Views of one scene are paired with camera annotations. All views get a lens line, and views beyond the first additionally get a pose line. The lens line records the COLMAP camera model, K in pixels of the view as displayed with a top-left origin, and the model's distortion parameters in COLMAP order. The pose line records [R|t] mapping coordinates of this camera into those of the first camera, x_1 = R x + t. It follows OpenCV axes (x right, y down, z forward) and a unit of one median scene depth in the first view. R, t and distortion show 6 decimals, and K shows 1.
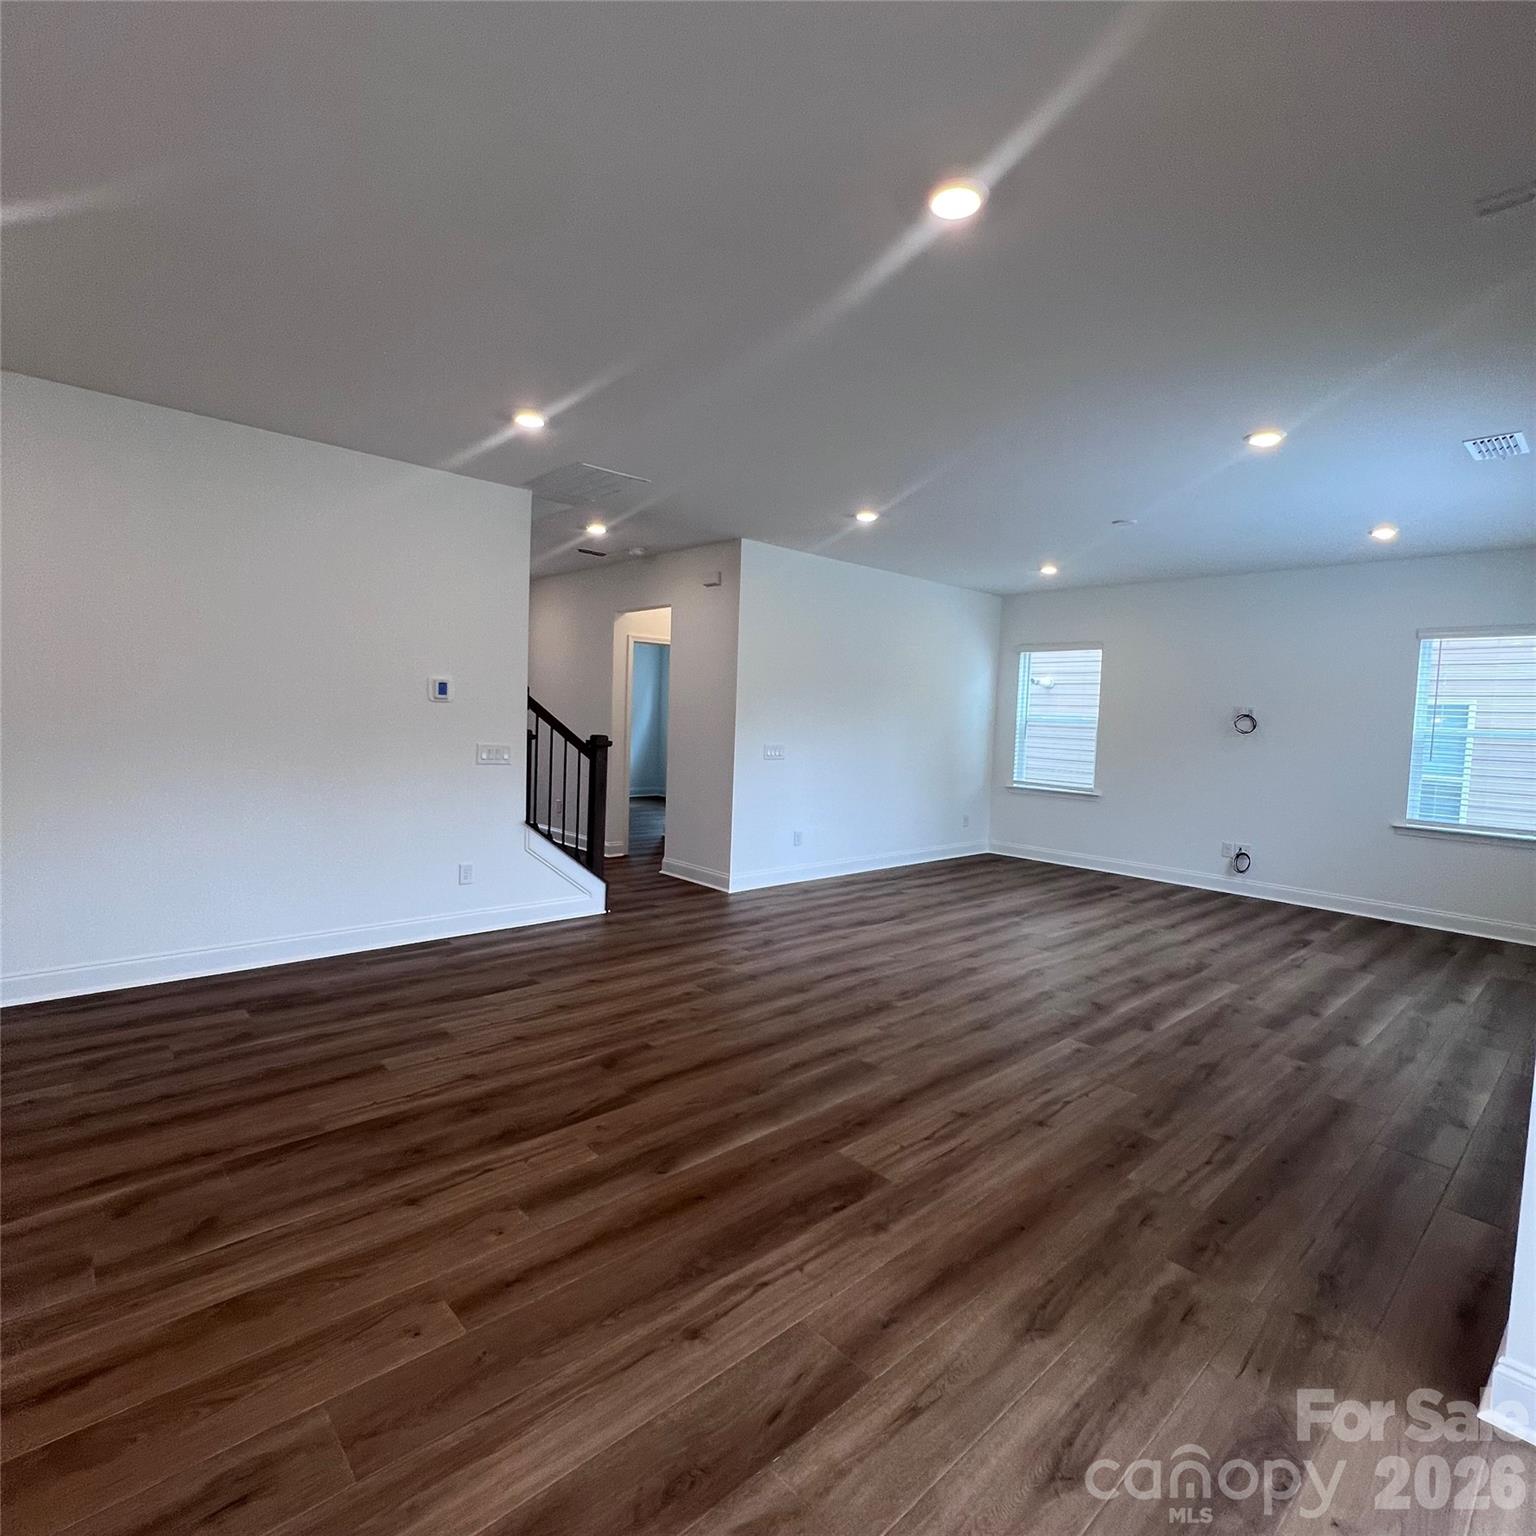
lens RADIAL K [[823.0, 0, 768.5], [0, 823.0, 767.3], [0, 0, 1]] dist [-0.003635, -0.000014]
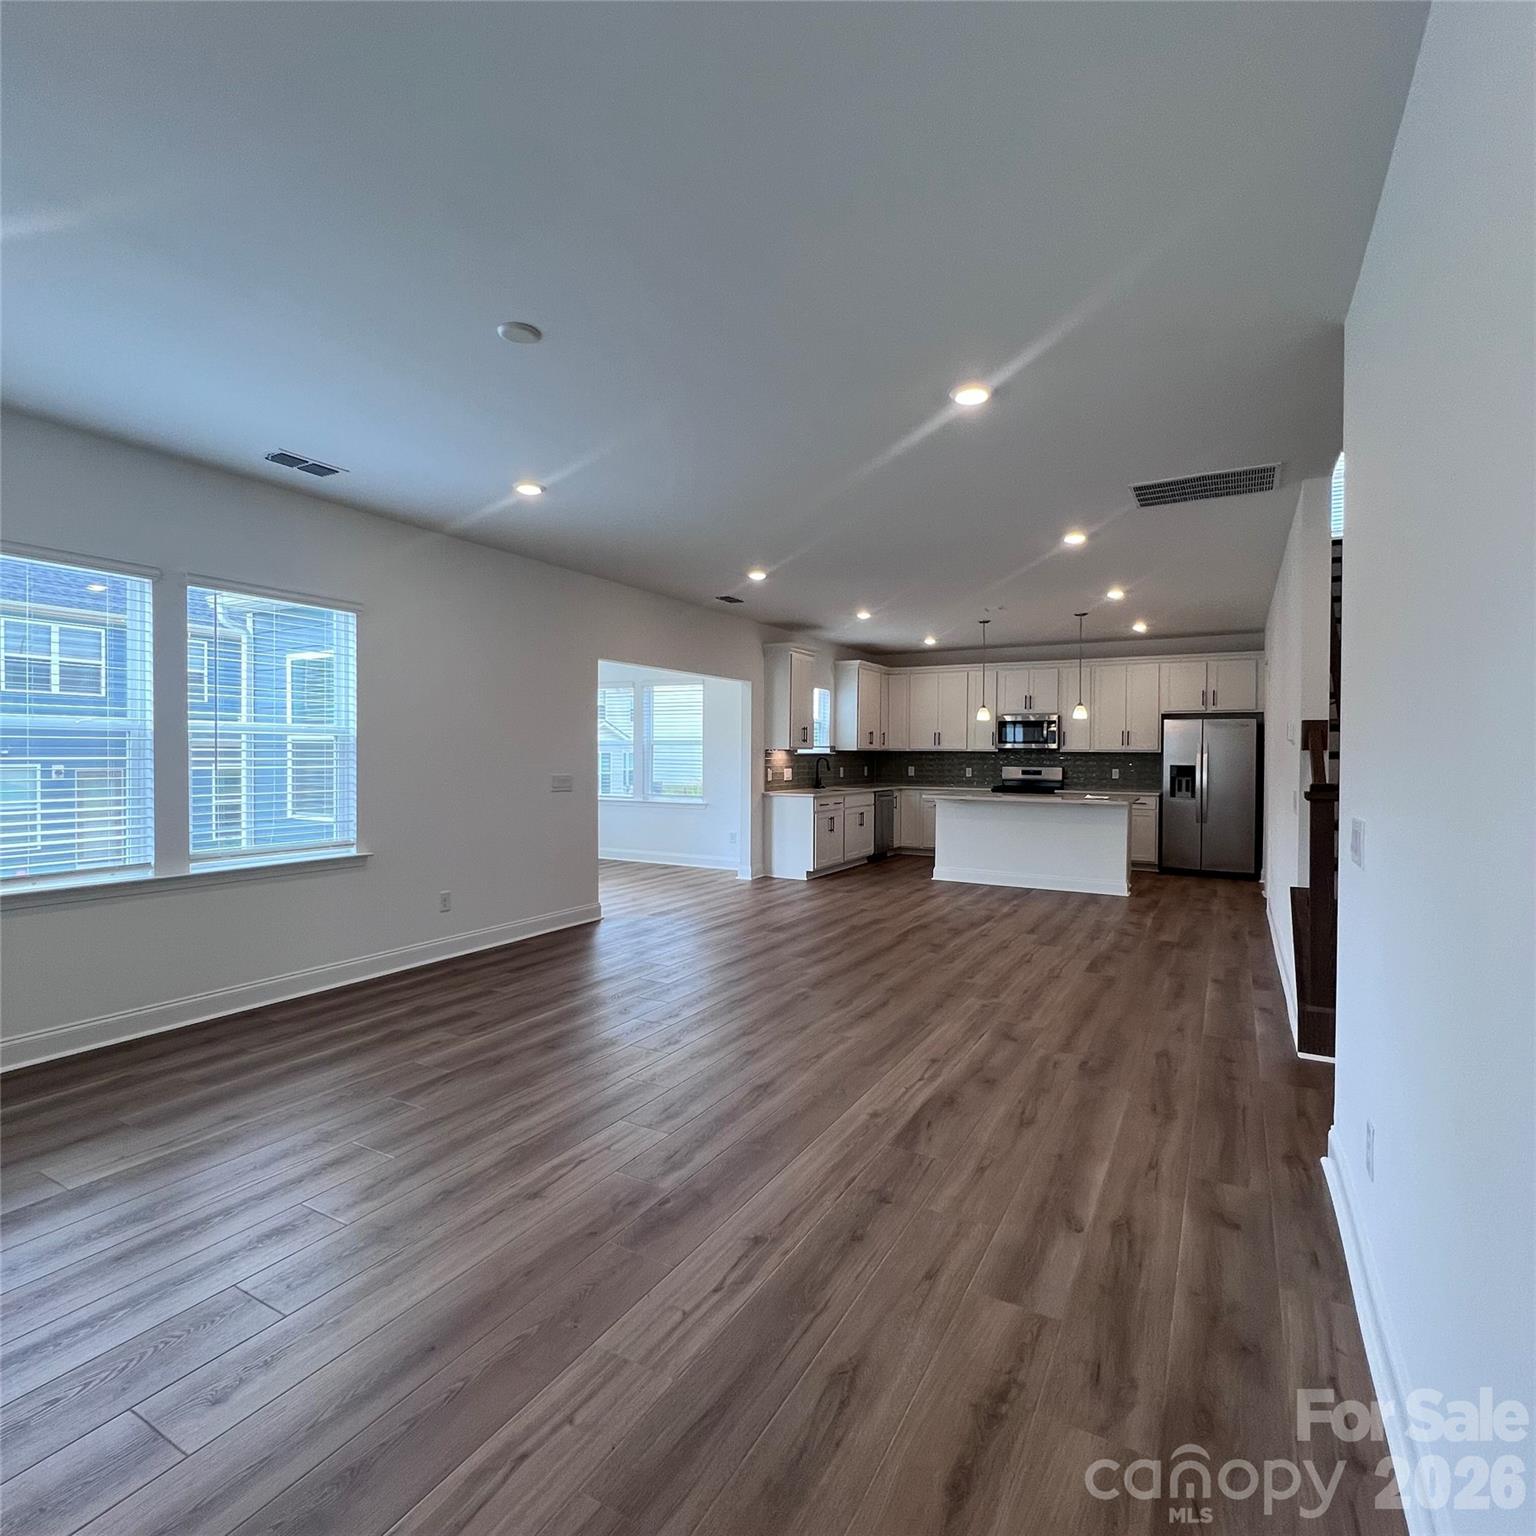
lens RADIAL K [[823.0, 0, 767.6], [0, 823.0, 764.8], [0, 0, 1]] dist [-0.003635, -0.000014]
pose [[-0.949069, -0.036708, -0.312921, 0.510372], [-0.063294, 0.995156, 0.075225, -0.093339], [0.308644, 0.091199, -0.946795, 1.806938]]
